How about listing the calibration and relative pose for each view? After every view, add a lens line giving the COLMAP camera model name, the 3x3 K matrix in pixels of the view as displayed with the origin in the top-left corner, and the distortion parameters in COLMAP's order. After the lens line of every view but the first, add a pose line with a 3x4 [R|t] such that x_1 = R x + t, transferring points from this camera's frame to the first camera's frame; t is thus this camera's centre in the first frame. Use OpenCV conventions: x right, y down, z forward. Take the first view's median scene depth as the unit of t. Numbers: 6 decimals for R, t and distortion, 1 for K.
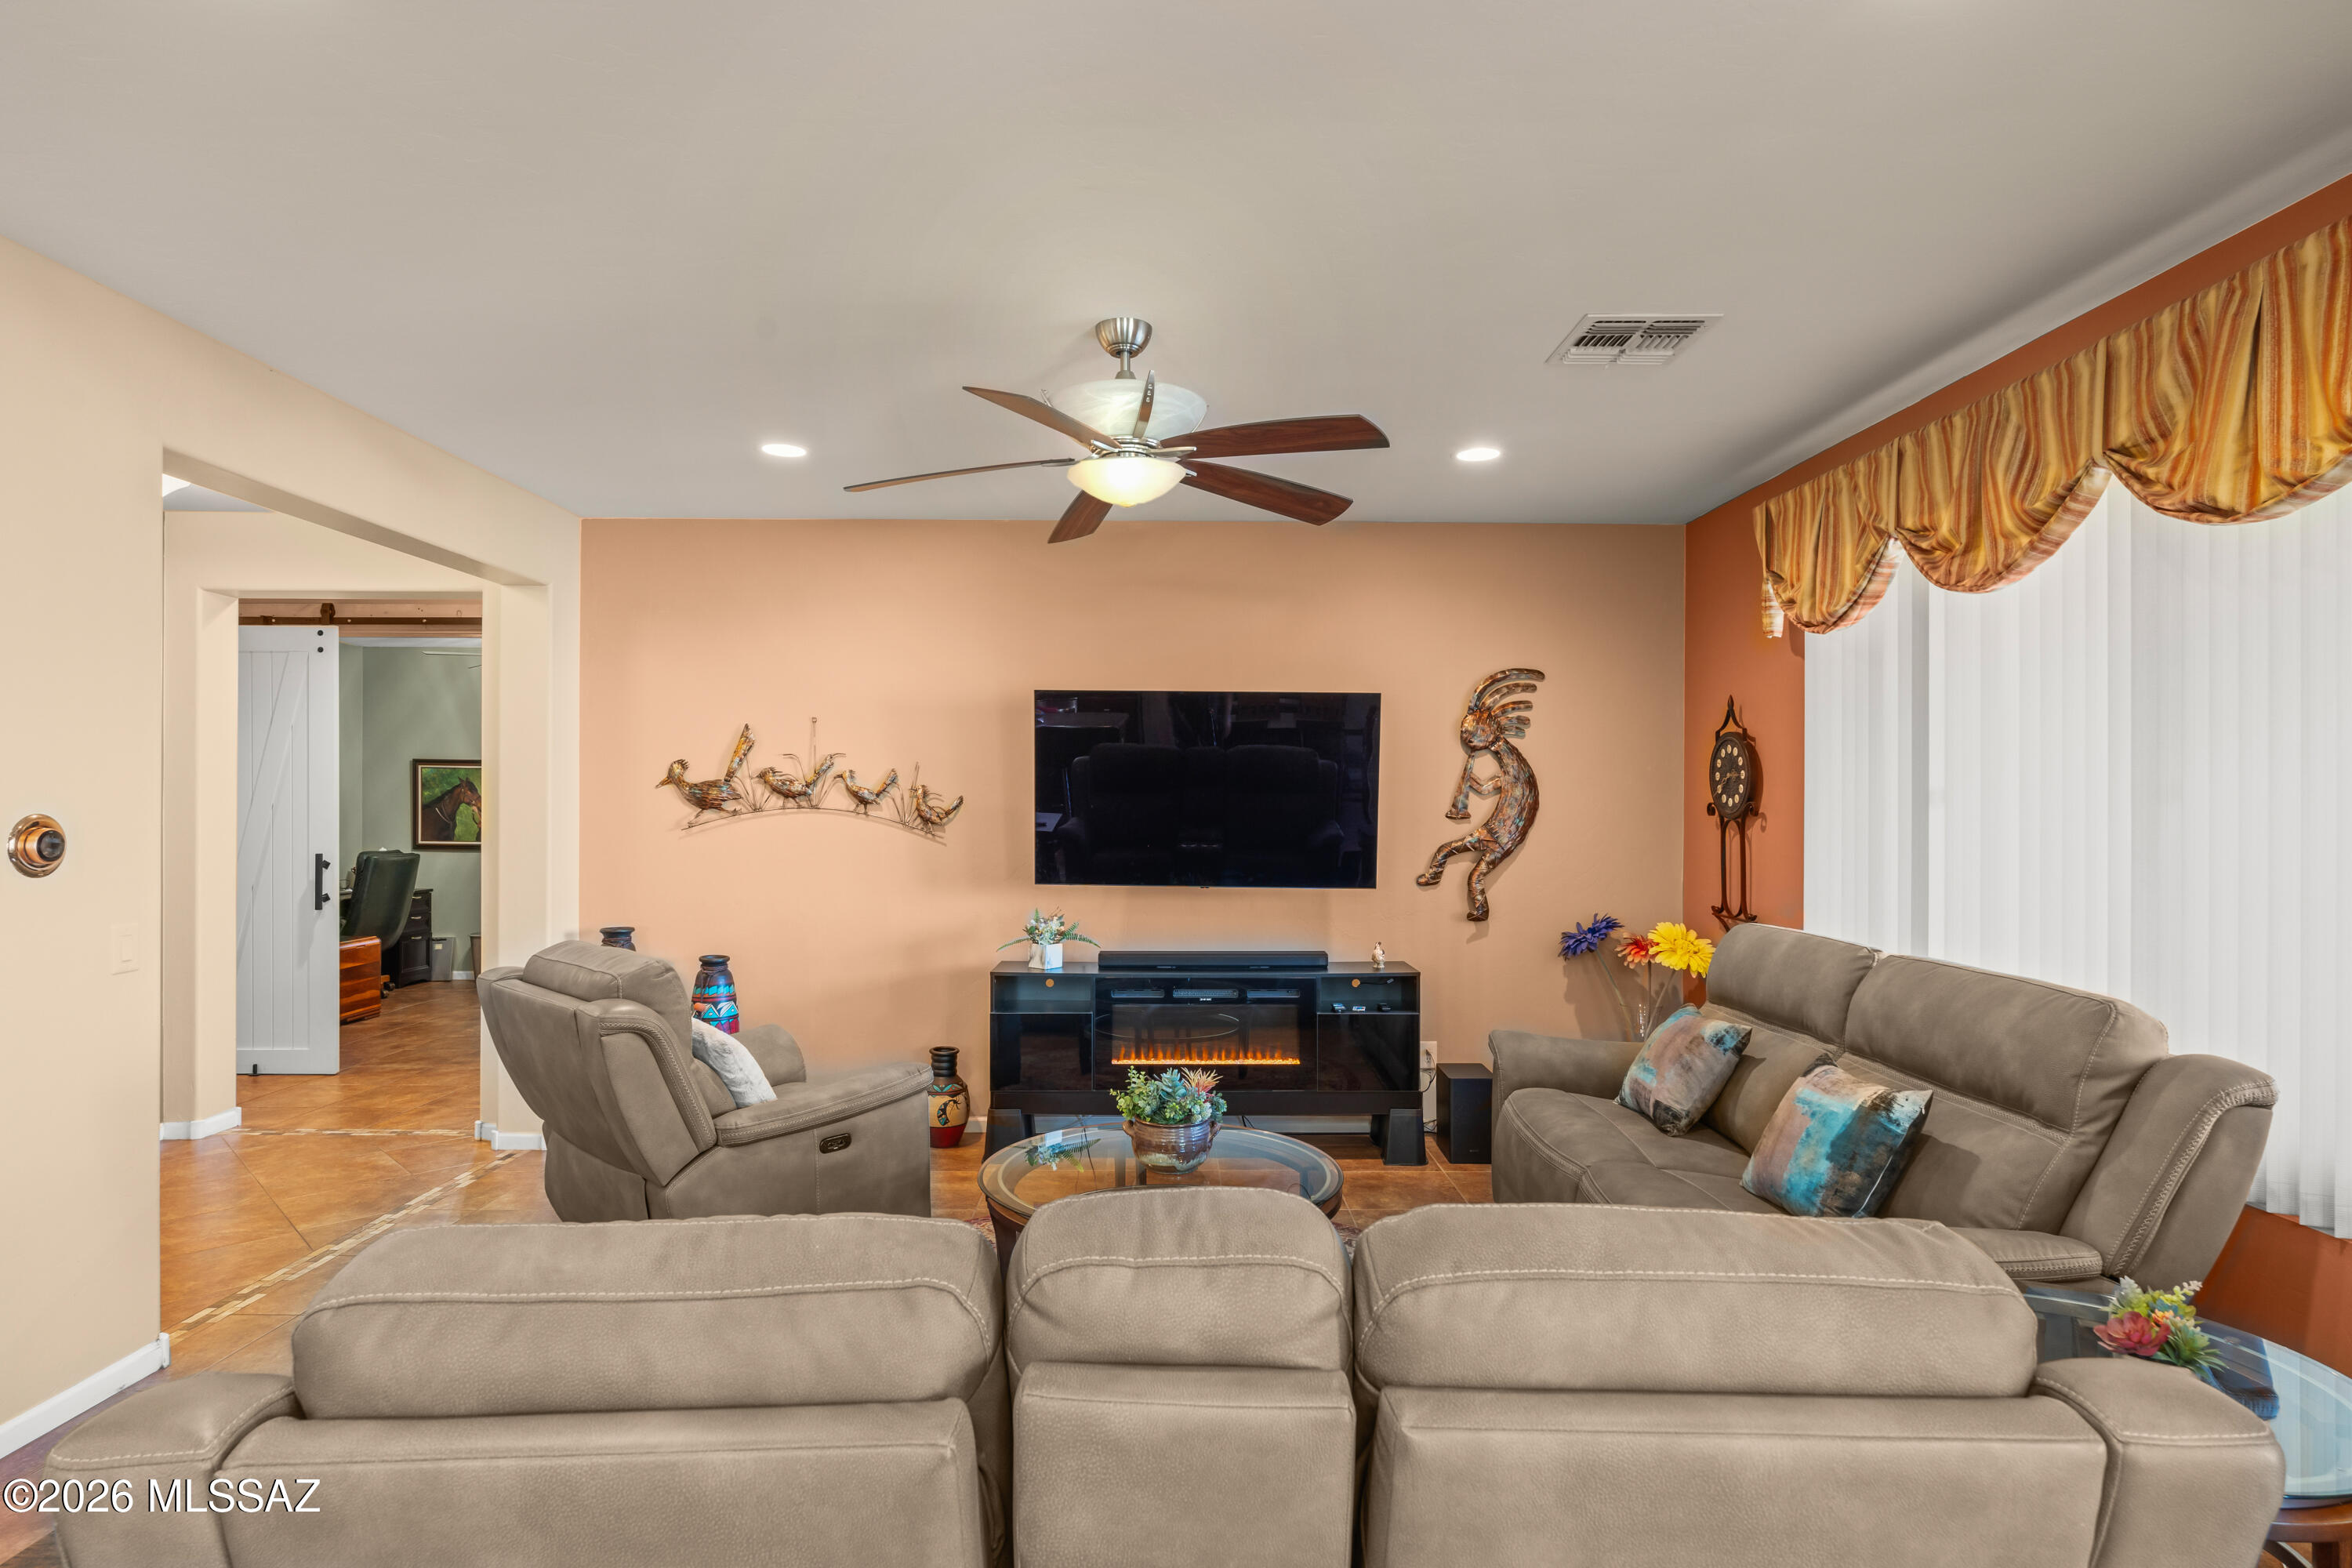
lens RADIAL K [[1211.5, 0, 1170.1], [0, 1211.5, 802.5], [0, 0, 1]] dist [-0.002100, 0.000080]
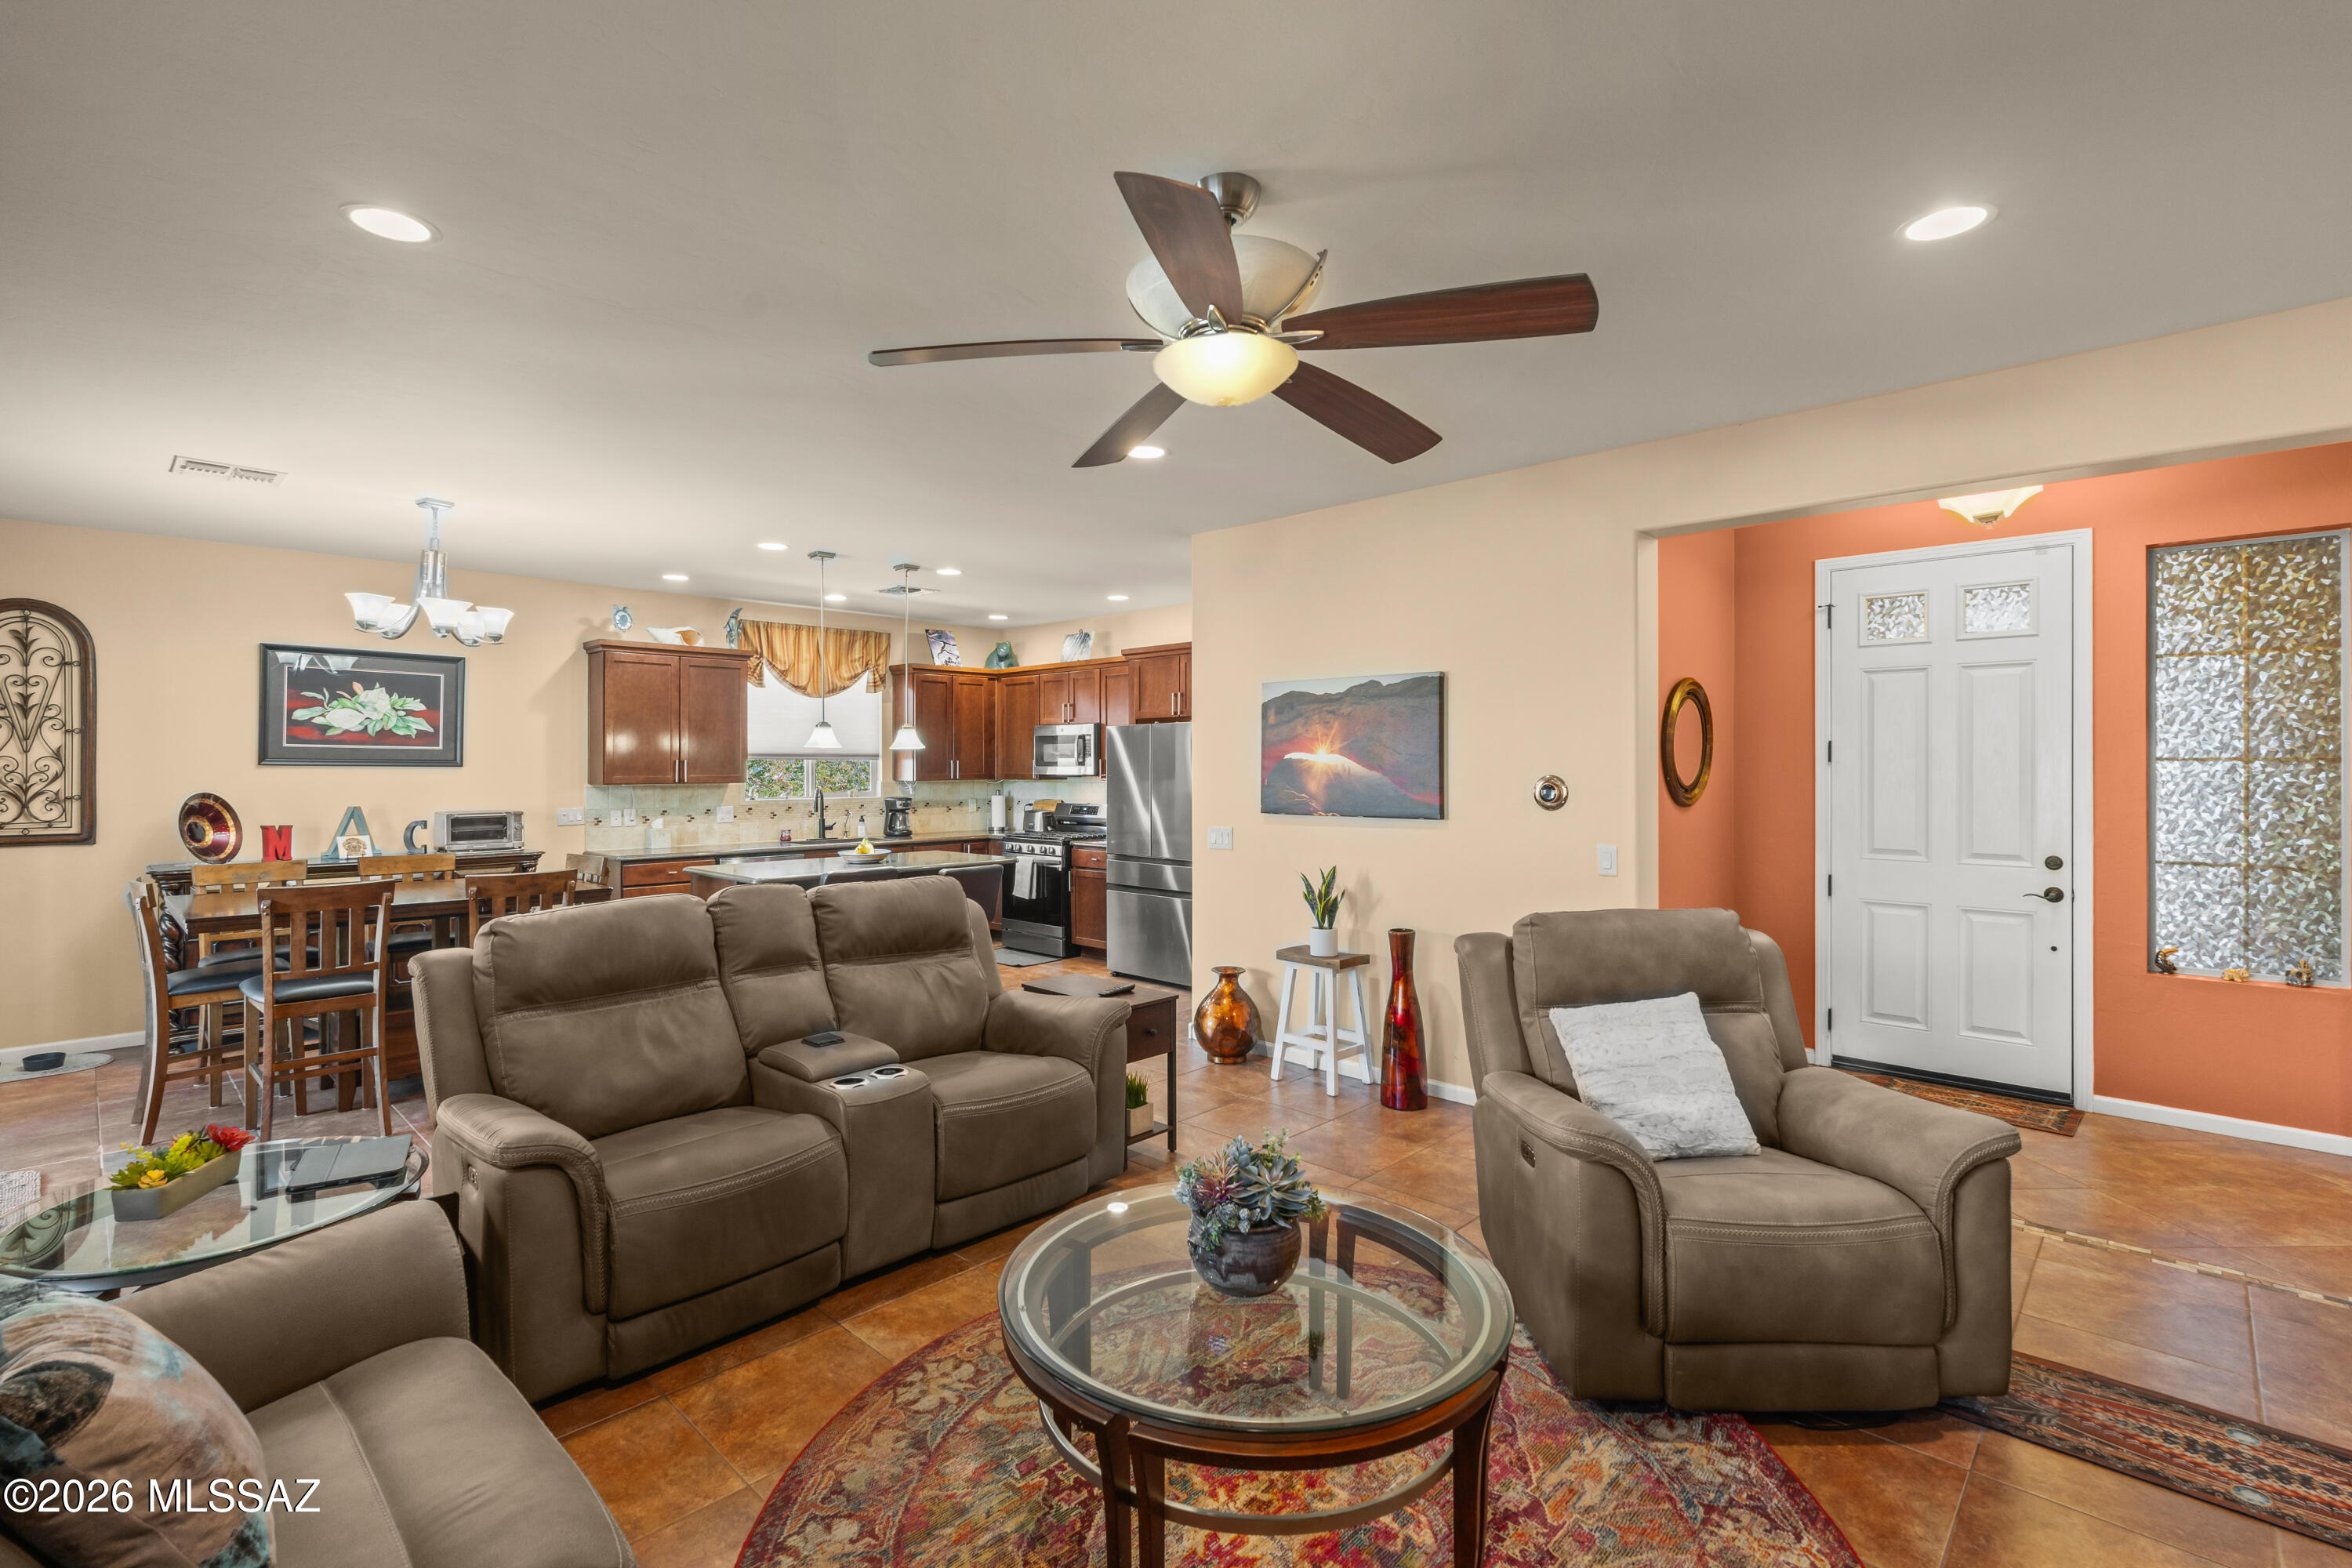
lens RADIAL K [[1030.9, 0, 1160.6], [0, 1030.9, 765.6], [0, 0, 1]] dist [-0.010599, 0.001315]
pose [[-0.698468, -0.002762, -0.715636, 0.272859], [-0.001671, 0.999996, -0.002229, -0.000488], [0.715639, -0.000361, -0.698470, 0.843215]]
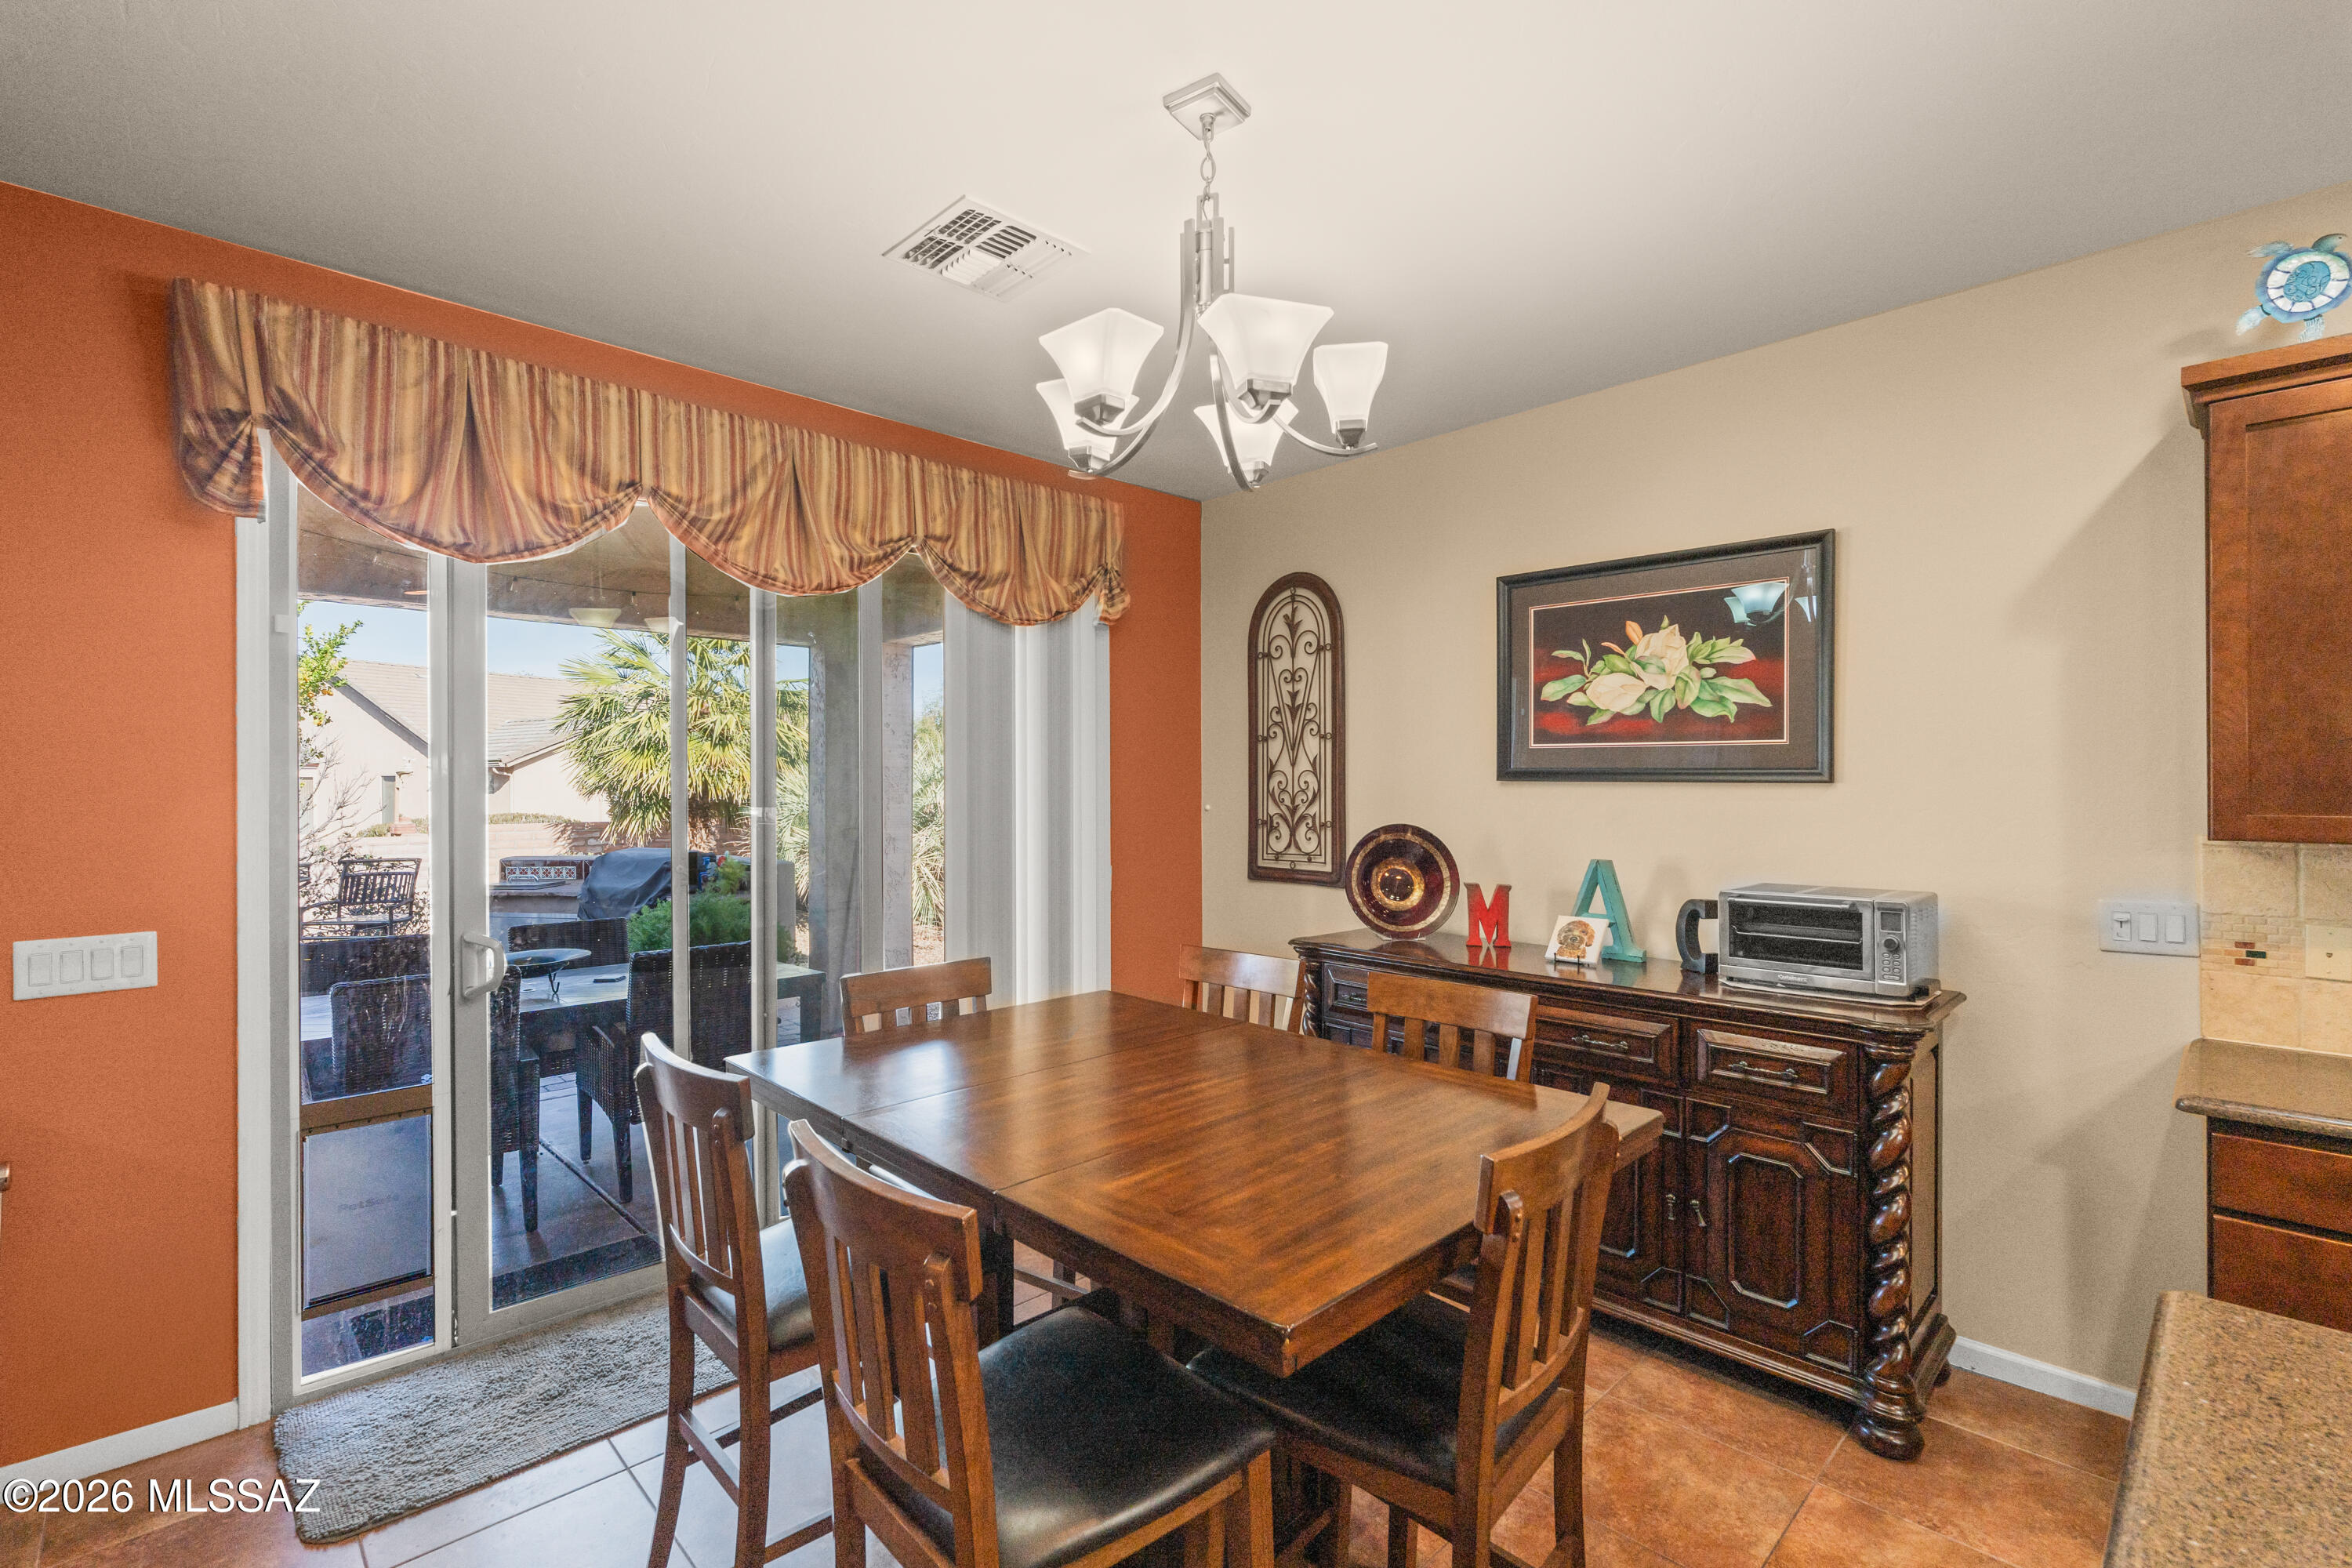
lens RADIAL K [[1030.9, 0, 1185.4], [0, 1030.9, 783.4], [0, 0, 1]] dist [-0.010599, 0.001315]
pose [[-0.690660, -0.000678, 0.723179, -0.159210], [-0.002017, 0.999997, -0.000988, 0.000850], [-0.723177, -0.002141, -0.690660, 0.024010]]
